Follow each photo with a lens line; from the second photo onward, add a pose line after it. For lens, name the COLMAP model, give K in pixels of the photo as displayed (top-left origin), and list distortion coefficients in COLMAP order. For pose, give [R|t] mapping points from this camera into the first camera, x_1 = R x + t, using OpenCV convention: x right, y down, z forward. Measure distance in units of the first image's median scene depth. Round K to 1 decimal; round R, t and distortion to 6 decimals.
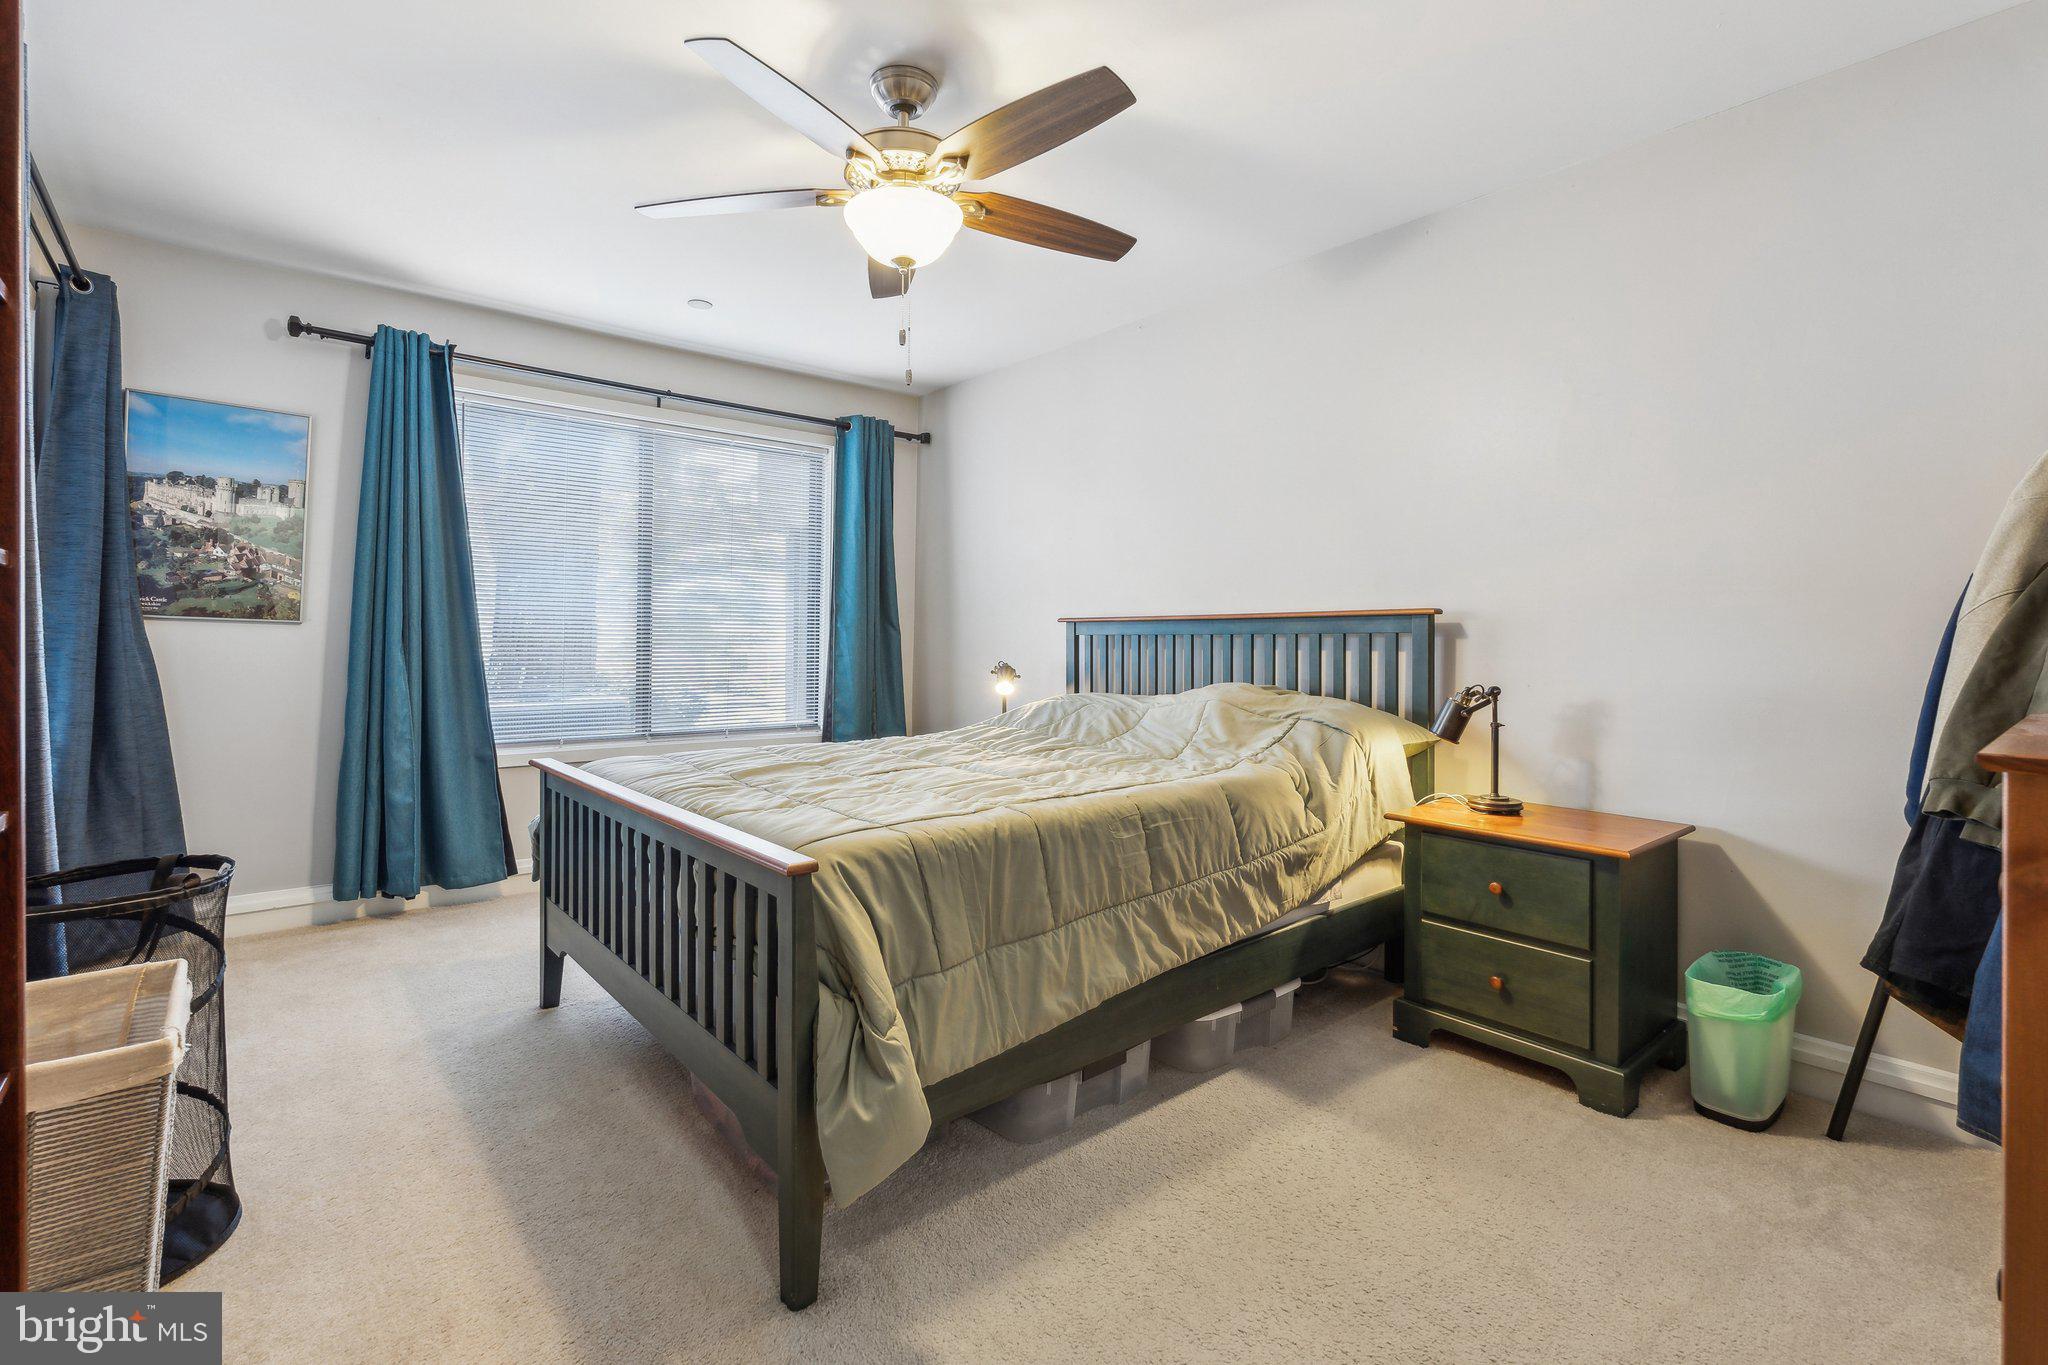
lens RADIAL K [[940.1, 0, 1014.3], [0, 940.1, 647.6], [0, 0, 1]] dist [-0.000065, 0.000353]
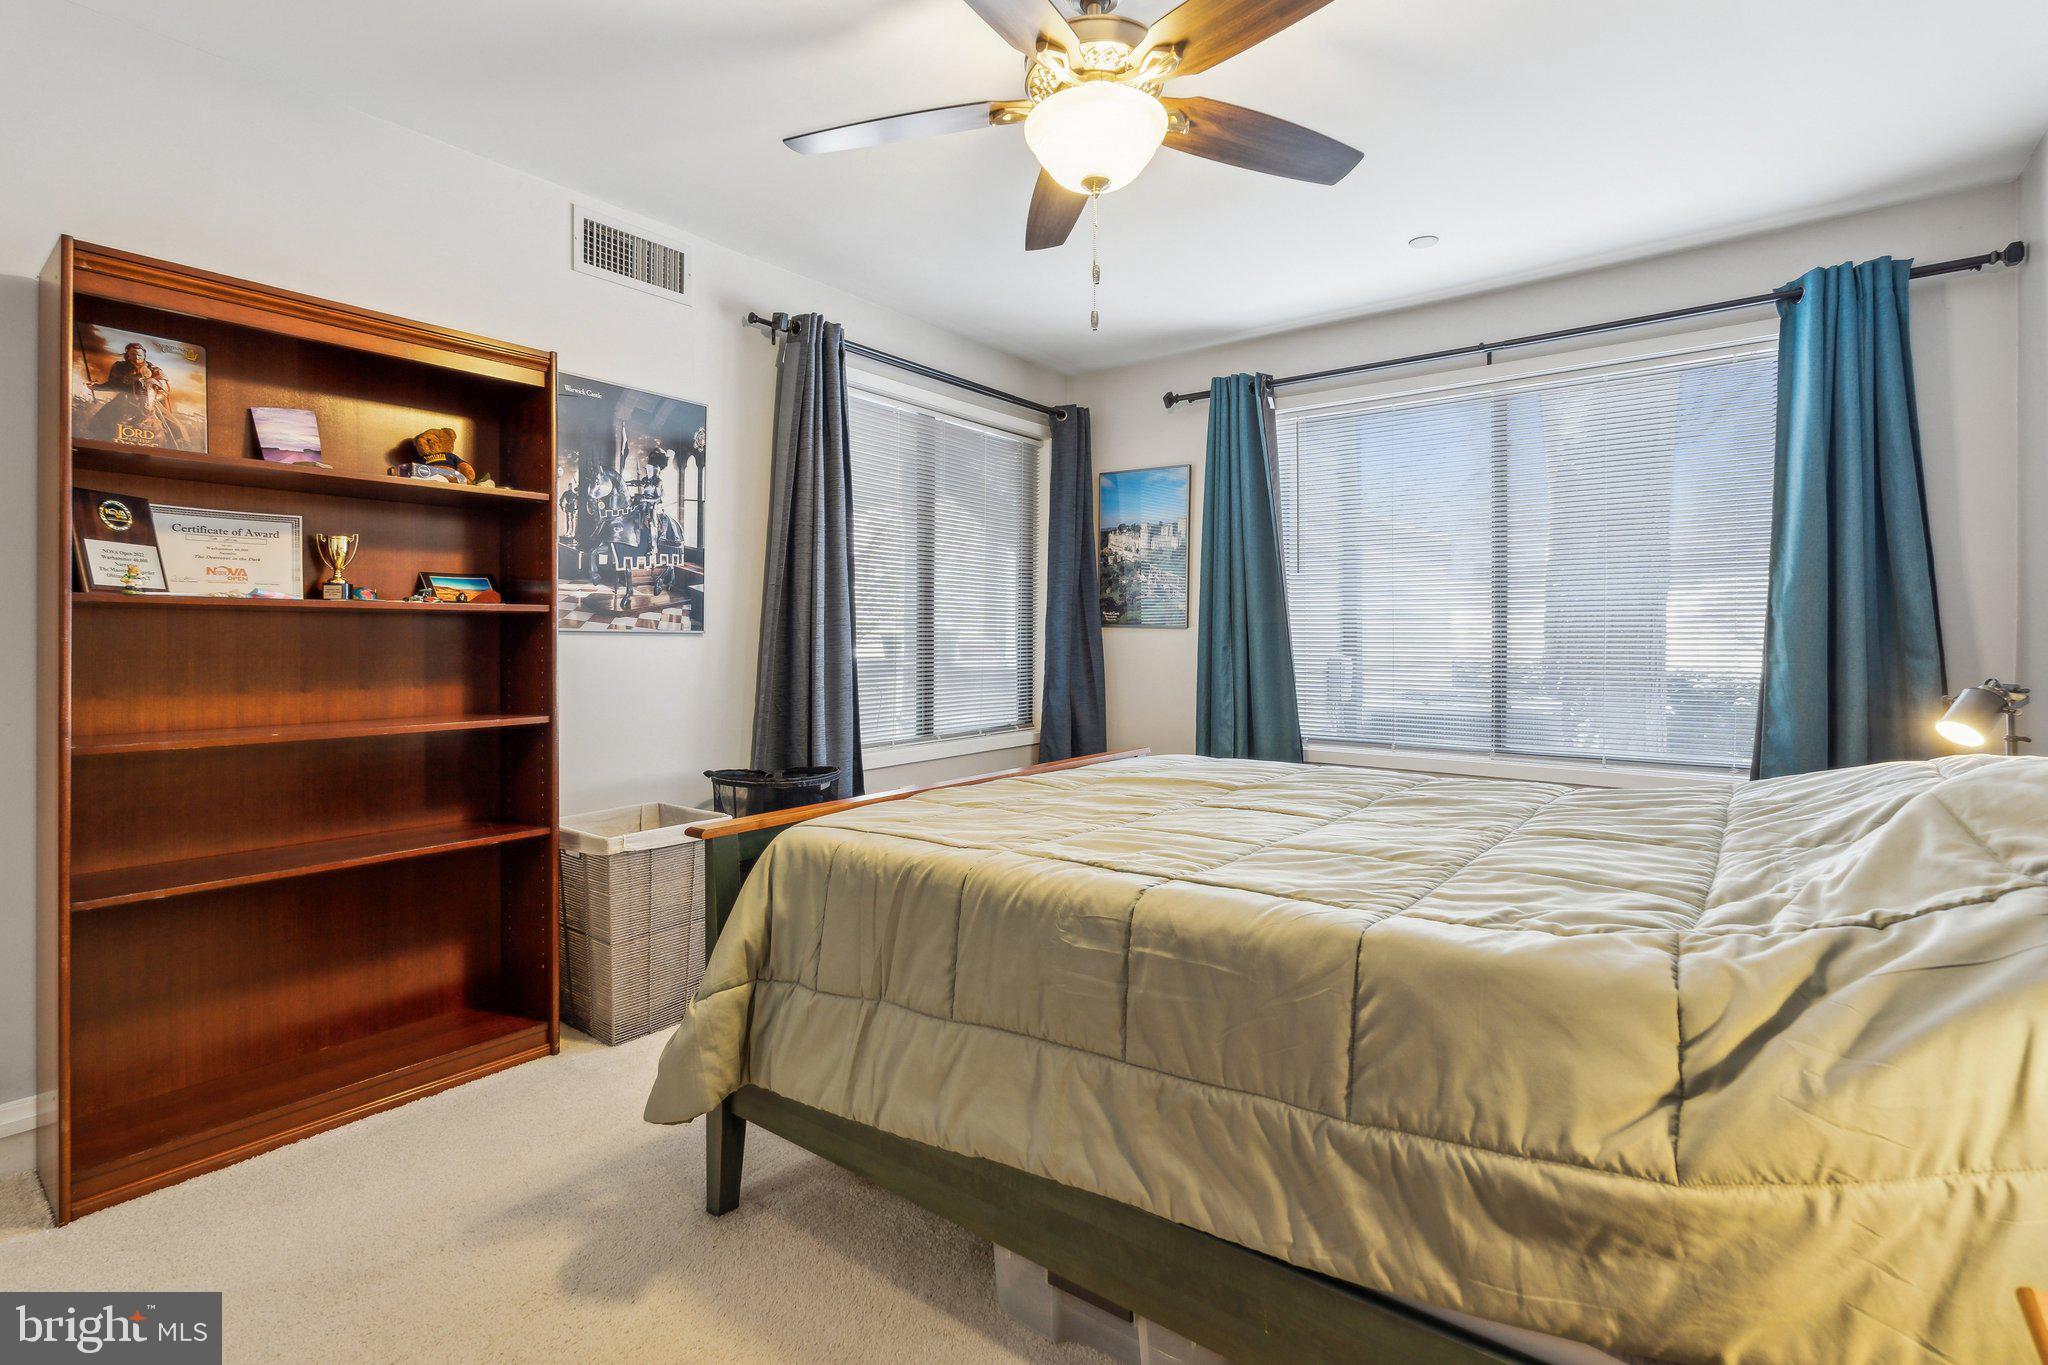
lens RADIAL K [[940.1, 0, 1014.3], [0, 940.1, 647.6], [0, 0, 1]] dist [-0.000065, 0.000353]
pose [[0.208070, 0.003876, -0.978106, 0.482627], [-0.004050, 0.999987, 0.003101, -0.002042], [0.978106, 0.003316, 0.208083, 0.542492]]
